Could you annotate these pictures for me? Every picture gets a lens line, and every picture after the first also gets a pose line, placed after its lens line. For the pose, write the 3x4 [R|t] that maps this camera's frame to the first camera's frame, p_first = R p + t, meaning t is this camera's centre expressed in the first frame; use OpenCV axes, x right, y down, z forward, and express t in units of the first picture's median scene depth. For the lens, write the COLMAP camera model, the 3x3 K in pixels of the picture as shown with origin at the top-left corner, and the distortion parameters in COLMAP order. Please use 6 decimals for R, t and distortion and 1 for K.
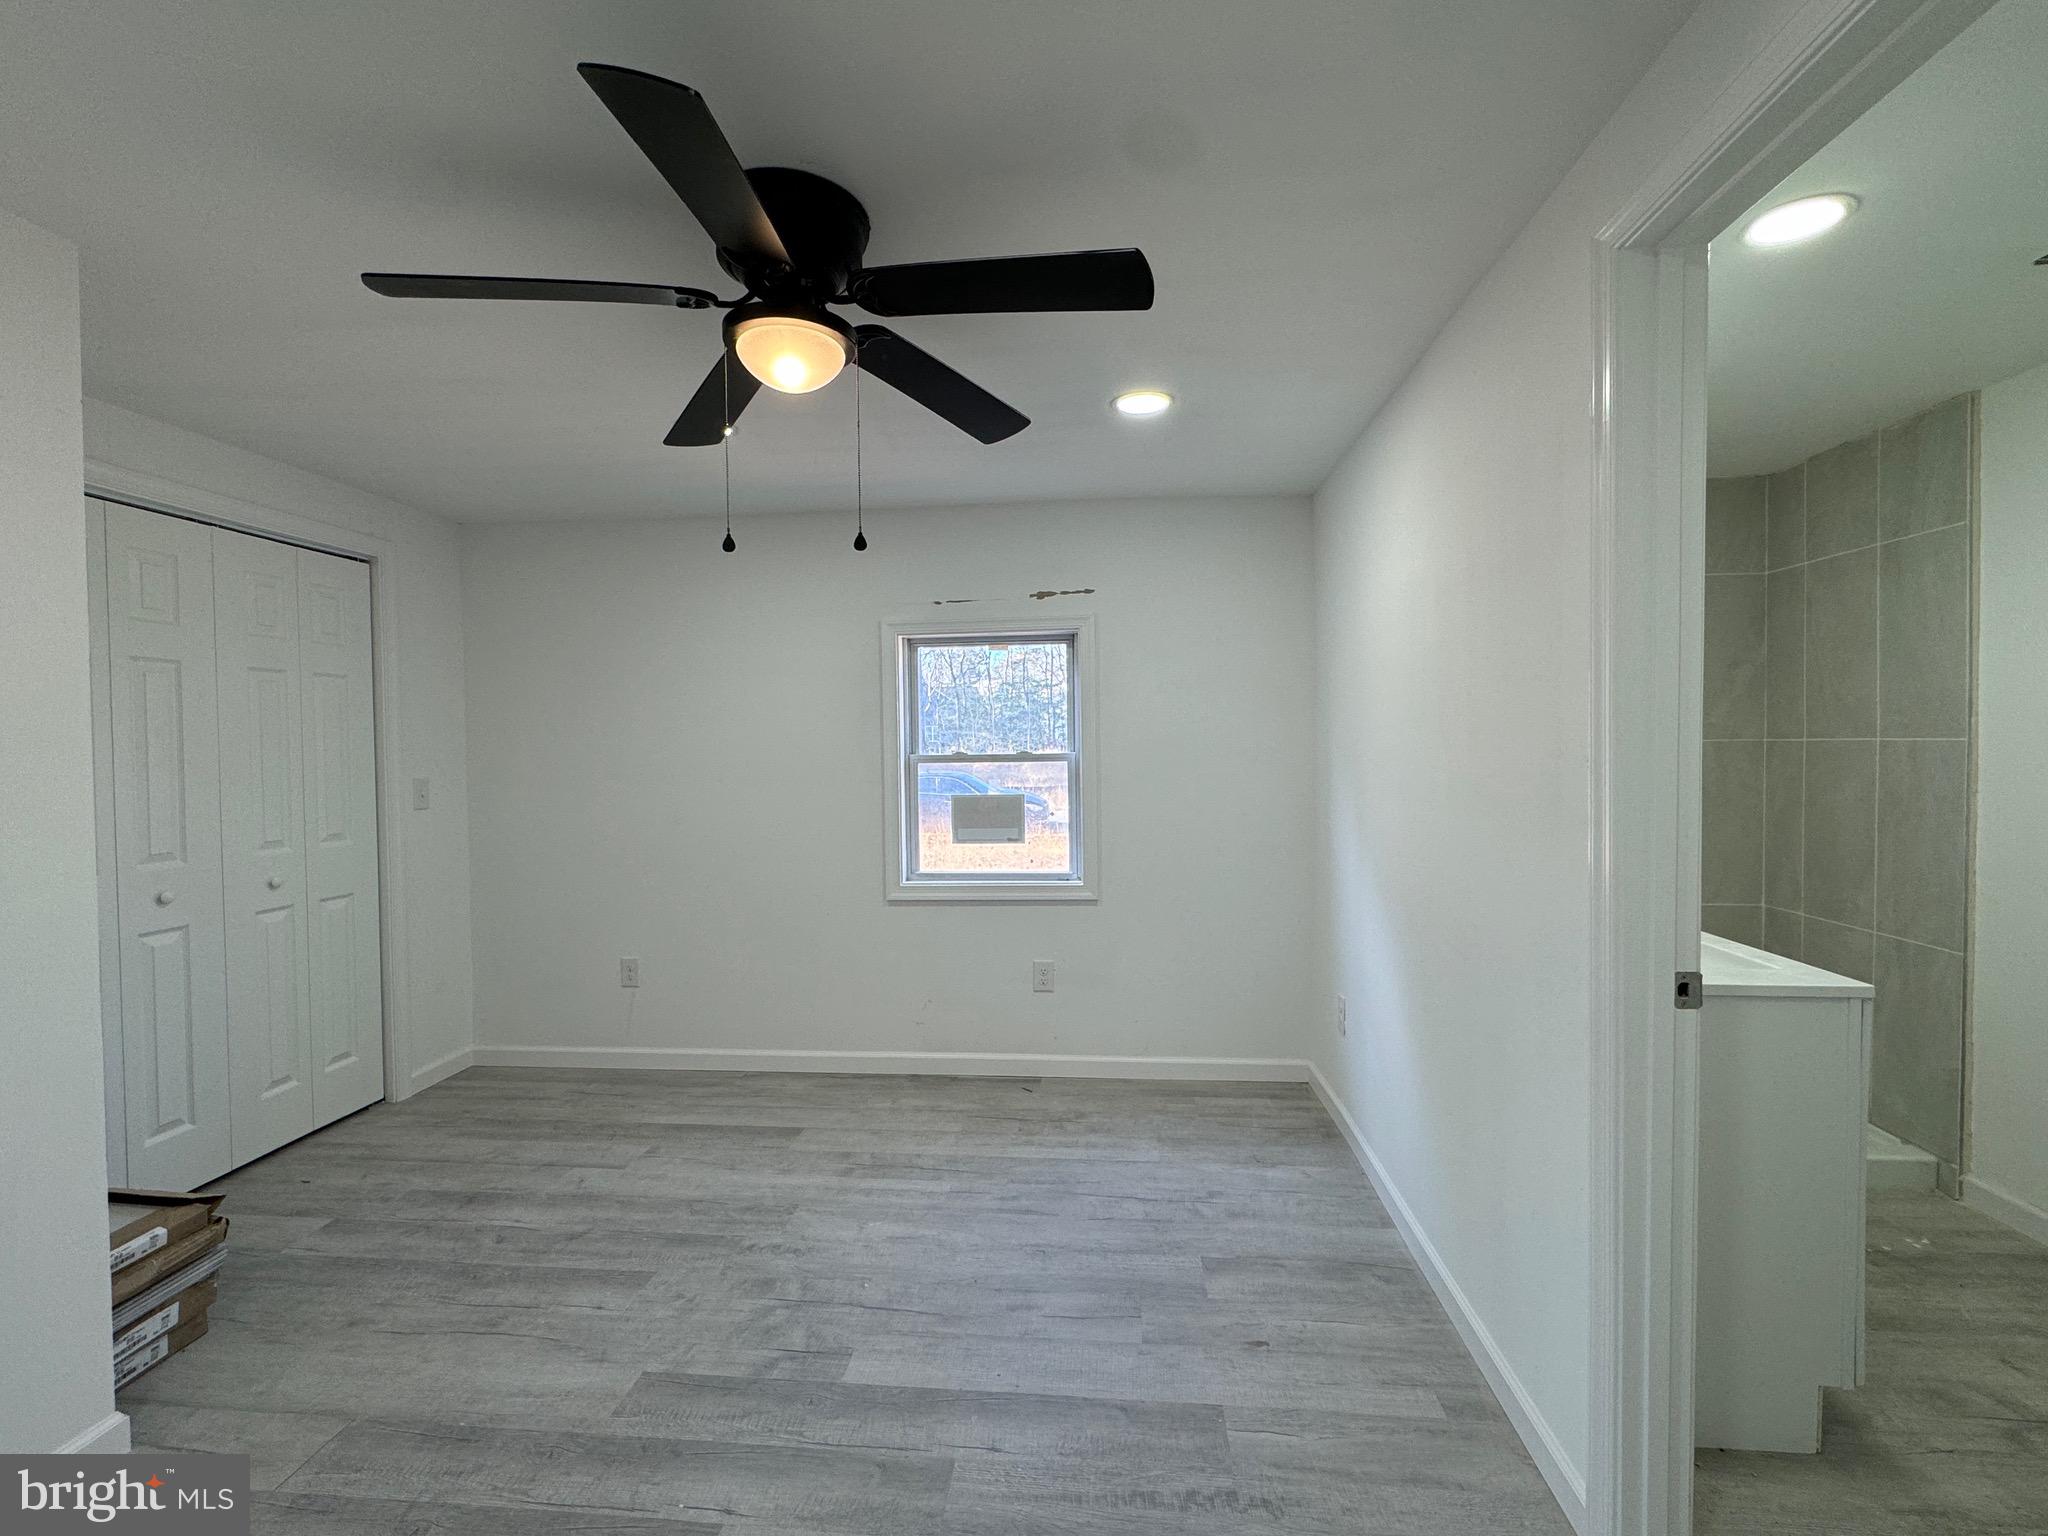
lens RADIAL K [[924.4, 0, 1018.2], [0, 924.4, 770.0], [0, 0, 1]] dist [-0.002246, -0.000031]
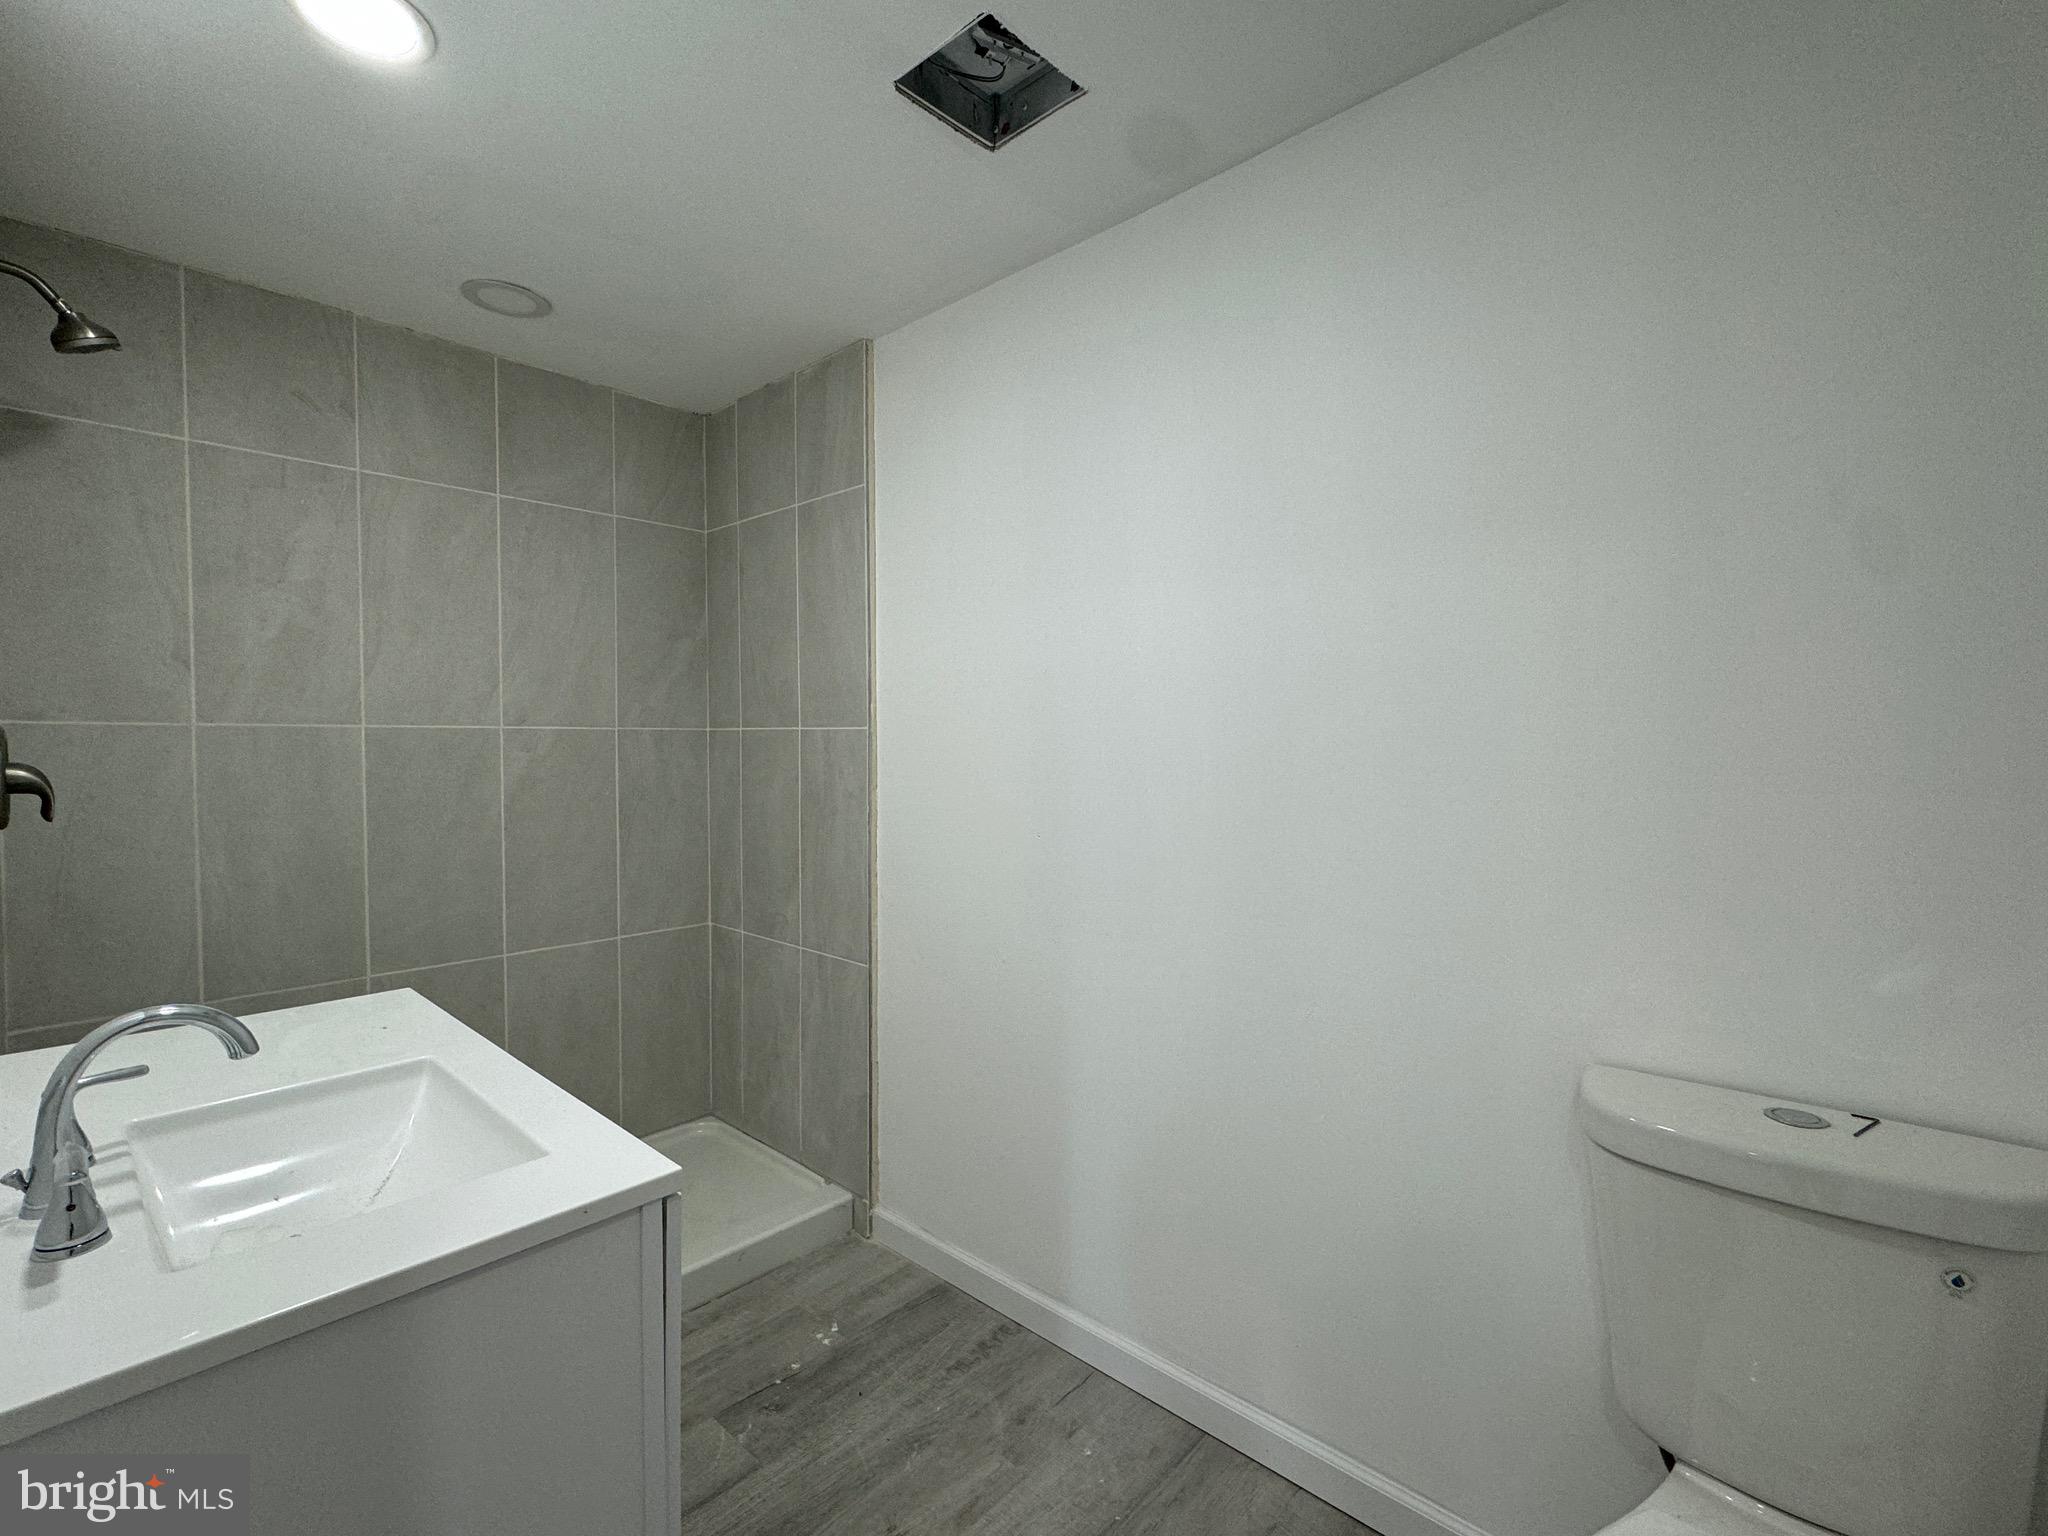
lens RADIAL K [[924.4, 0, 1018.2], [0, 924.4, 770.0], [0, 0, 1]] dist [-0.002246, -0.000031]
pose [[0.609505, -0.014308, 0.792653, 0.330249], [0.012663, 0.999885, 0.008311, 0.001523], [-0.792681, 0.004972, 0.609616, 0.273879]]
